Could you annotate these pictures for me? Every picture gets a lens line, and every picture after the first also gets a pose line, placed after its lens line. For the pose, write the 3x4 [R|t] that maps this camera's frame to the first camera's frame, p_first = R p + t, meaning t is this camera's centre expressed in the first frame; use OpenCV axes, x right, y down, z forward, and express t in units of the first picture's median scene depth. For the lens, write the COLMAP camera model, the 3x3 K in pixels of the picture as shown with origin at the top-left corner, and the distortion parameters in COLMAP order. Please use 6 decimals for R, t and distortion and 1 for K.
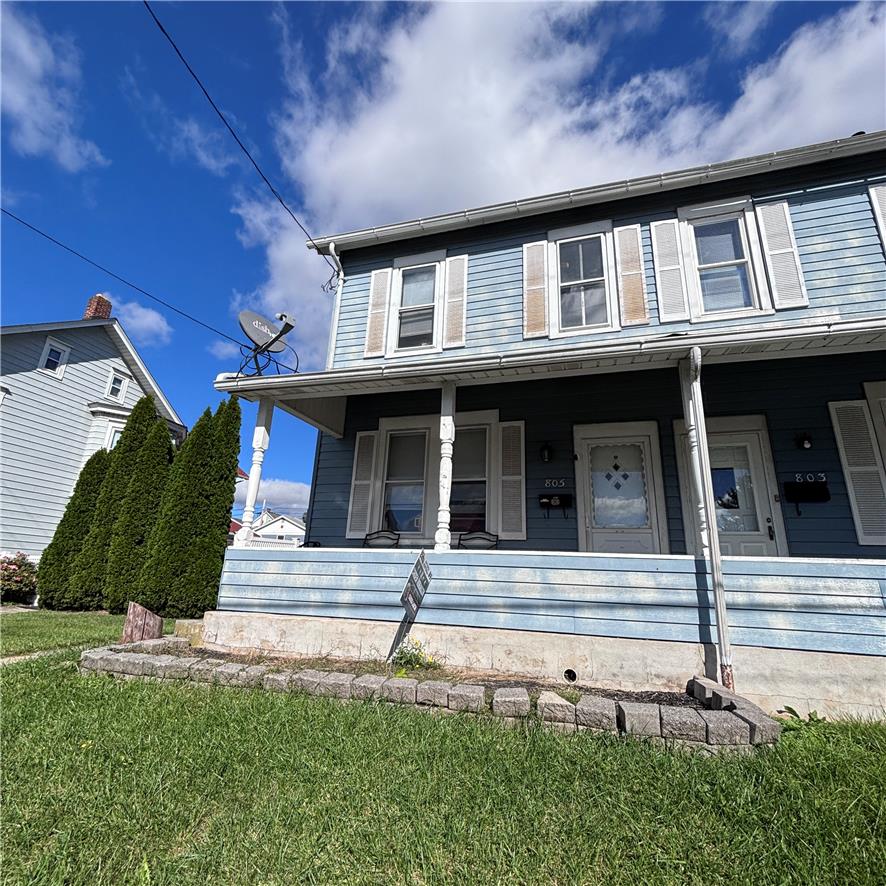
lens RADIAL K [[479.9, 0, 447.3], [0, 479.9, 440.3], [0, 0, 1]] dist [-0.000825, -0.000675]
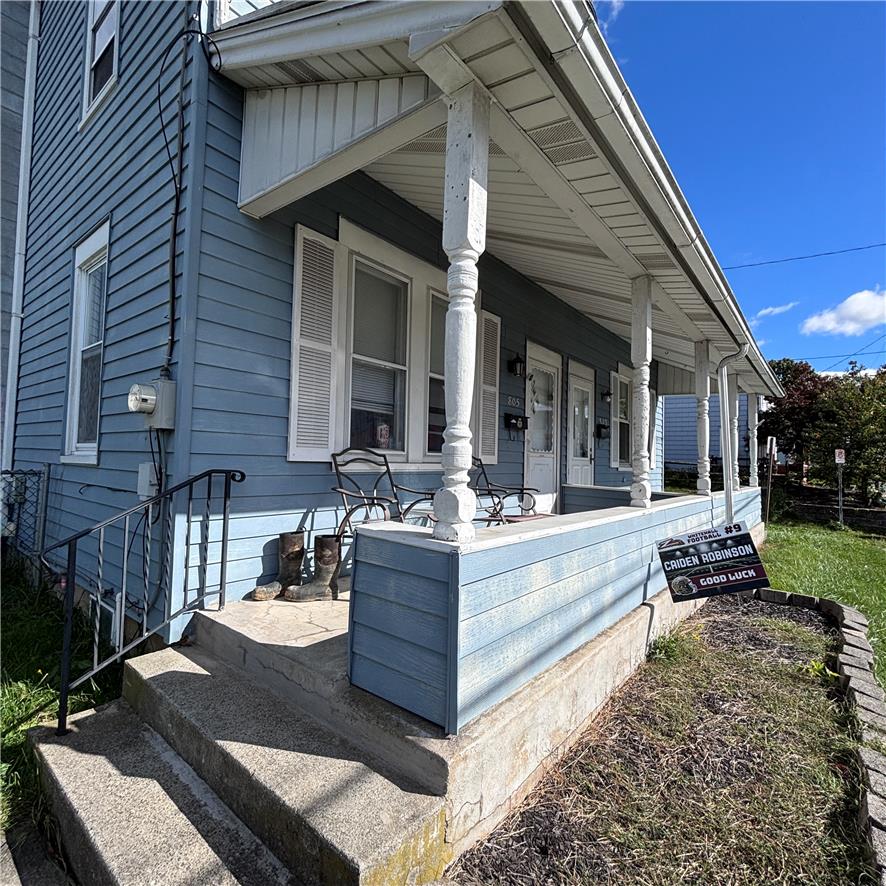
lens RADIAL K [[479.9, 0, 445.3], [0, 479.9, 444.6], [0, 0, 1]] dist [-0.000825, -0.000675]
pose [[0.367193, 0.005471, 0.930129, -0.644125], [-0.284841, 0.952602, 0.106845, 0.105709], [-0.885458, -0.304171, 0.351347, 0.776377]]
